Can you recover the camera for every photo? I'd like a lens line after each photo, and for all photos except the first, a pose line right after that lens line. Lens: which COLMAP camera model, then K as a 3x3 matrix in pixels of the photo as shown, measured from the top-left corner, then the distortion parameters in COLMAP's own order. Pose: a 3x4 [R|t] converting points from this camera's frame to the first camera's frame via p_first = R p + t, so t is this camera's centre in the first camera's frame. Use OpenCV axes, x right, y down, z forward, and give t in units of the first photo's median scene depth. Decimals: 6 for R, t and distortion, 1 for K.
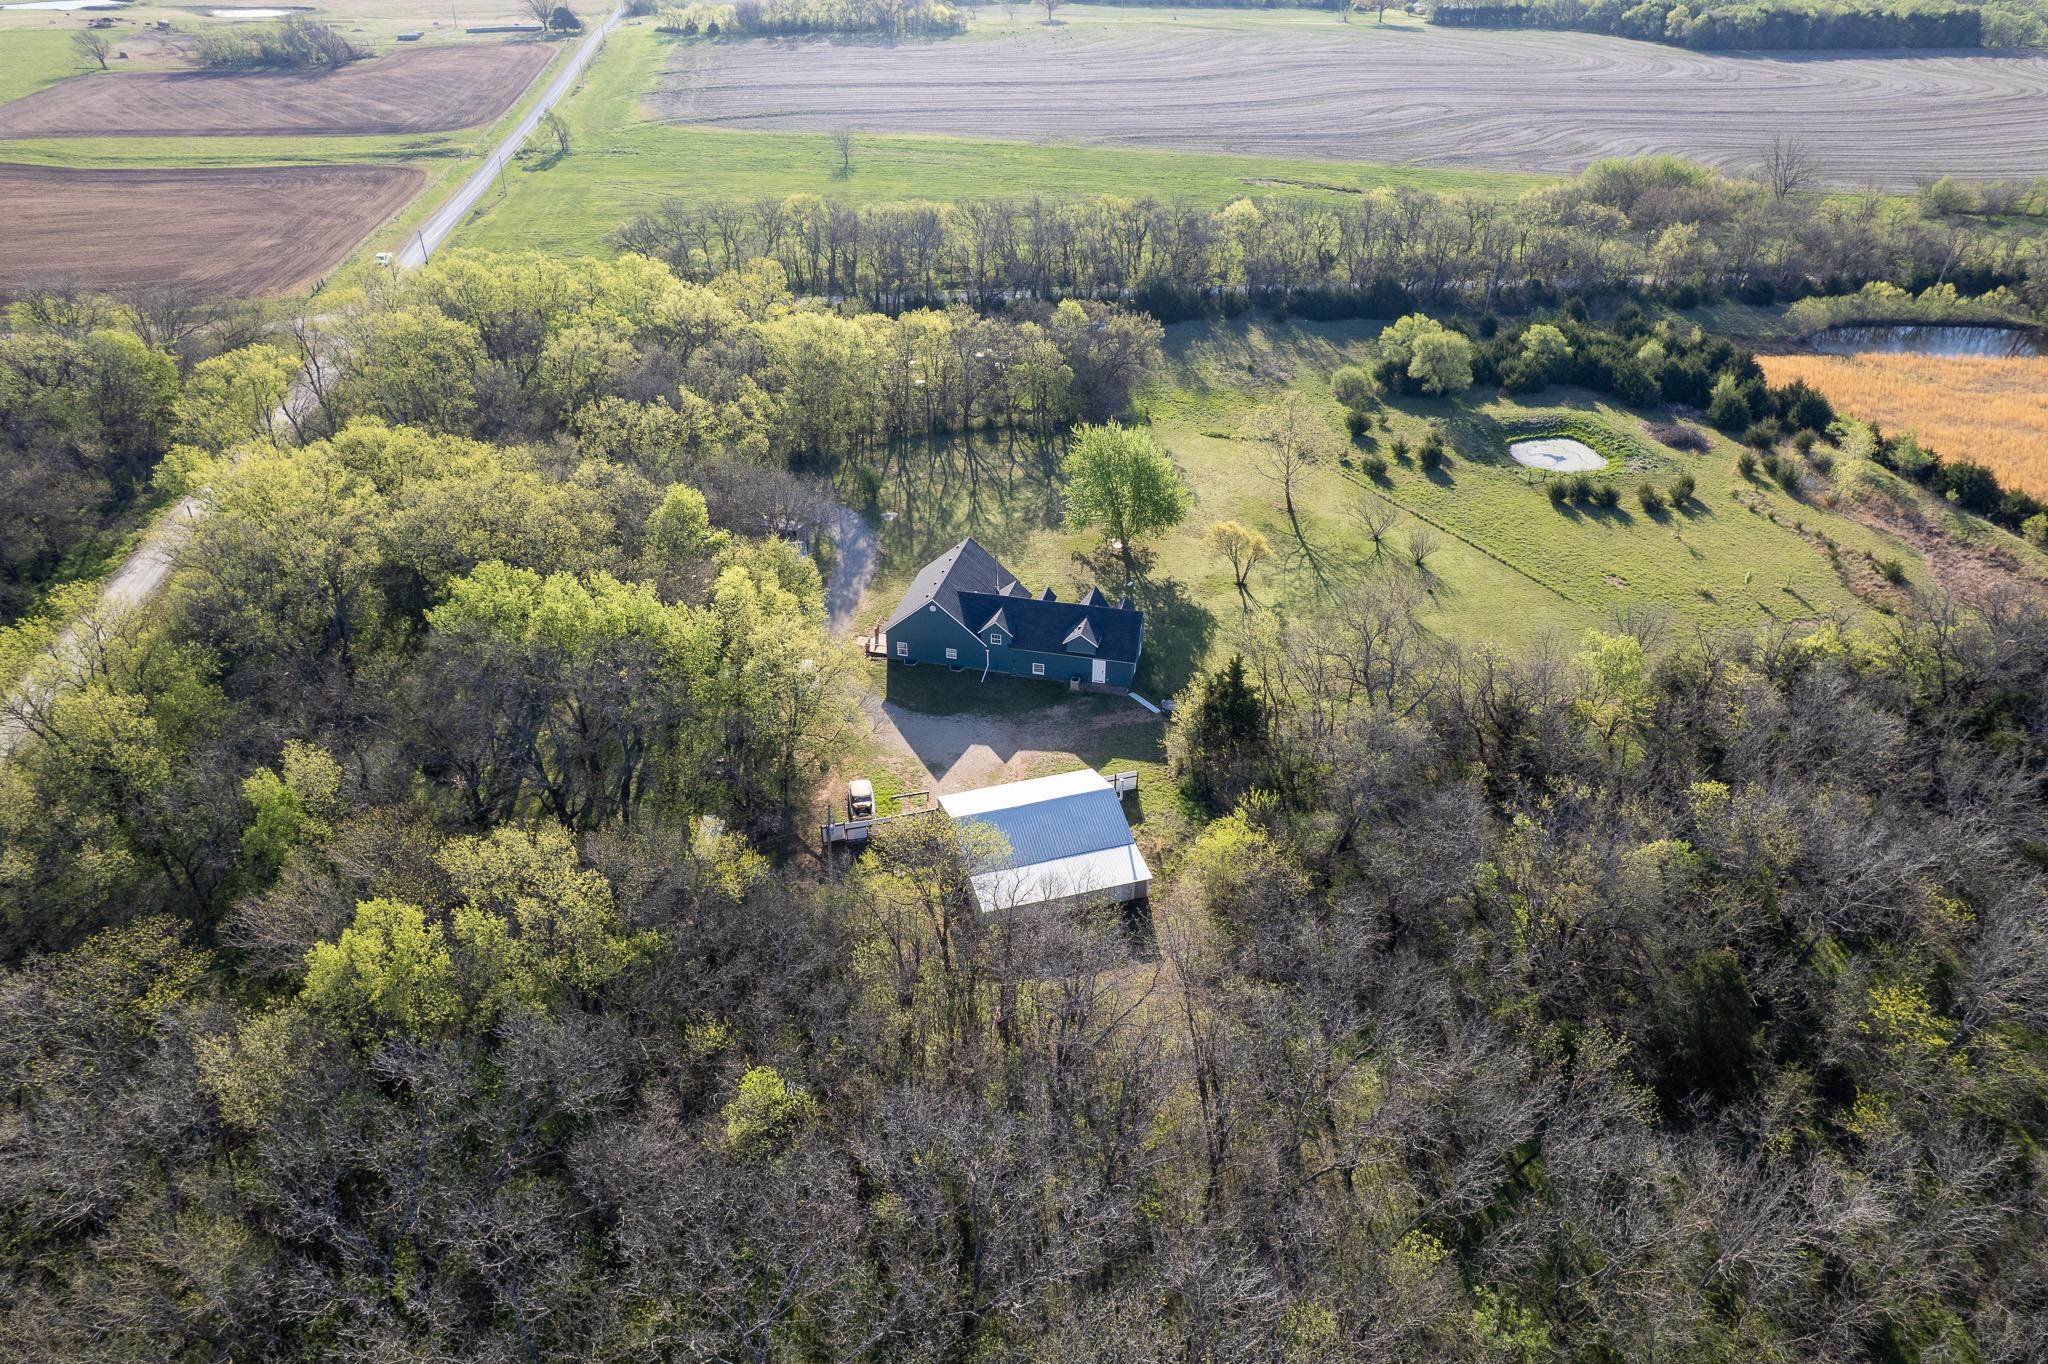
lens RADIAL K [[1300.7, 0, 1022.7], [0, 1300.7, 694.0], [0, 0, 1]] dist [-0.042288, 0.054318]
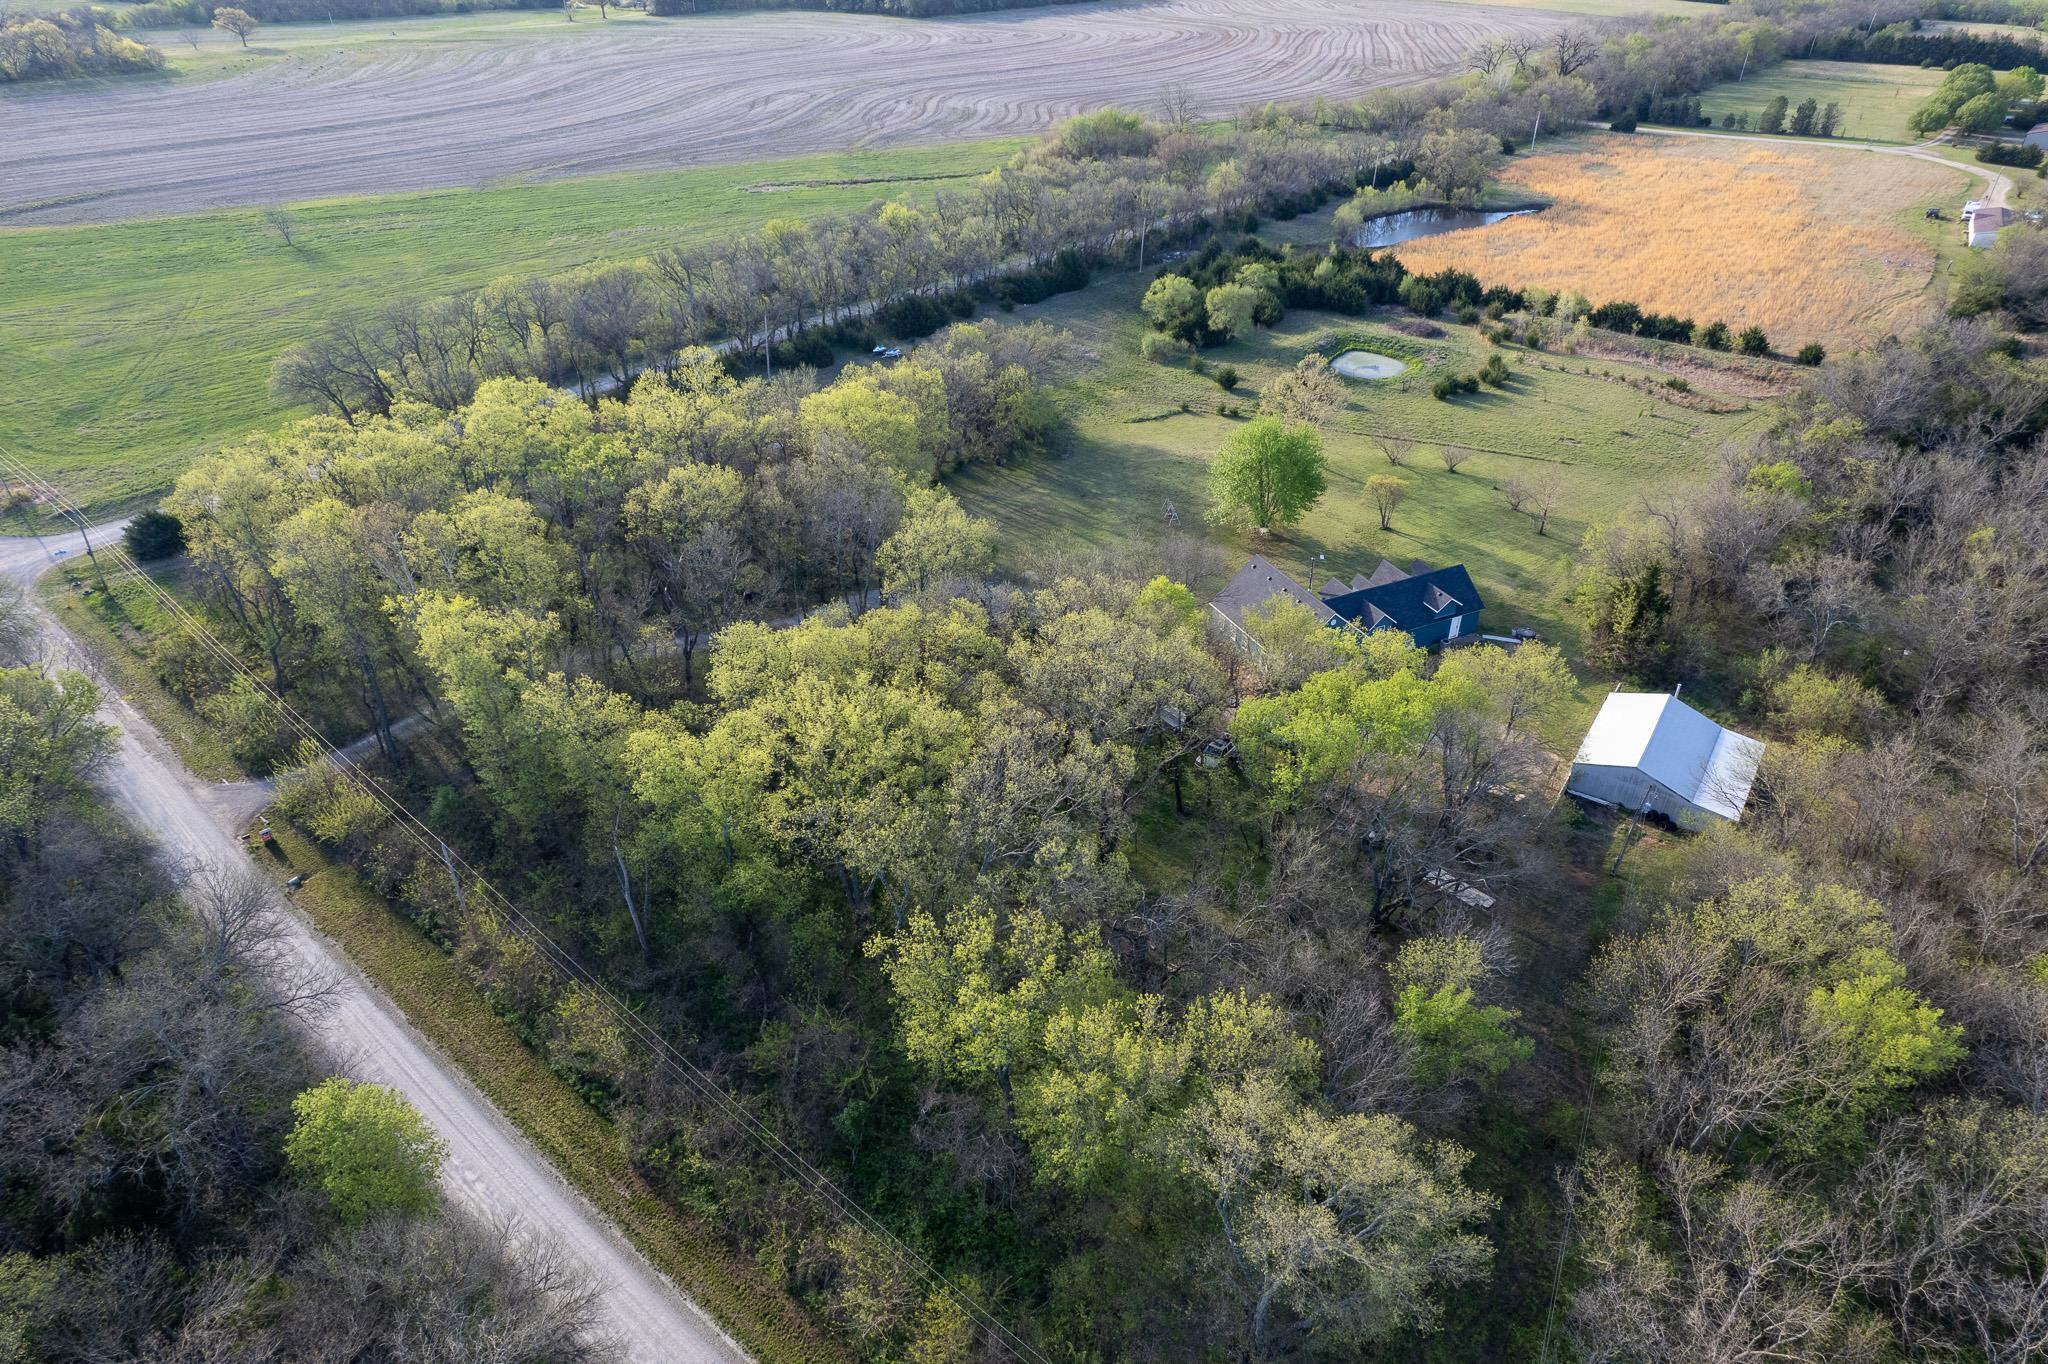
lens RADIAL K [[1300.7, 0, 1022.7], [0, 1300.7, 694.0], [0, 0, 1]] dist [-0.042288, 0.054318]
pose [[0.807427, -0.341390, 0.481159, -0.408486], [0.337439, 0.936230, 0.098018, -0.103504], [-0.483939, 0.083219, 0.871136, 0.127285]]
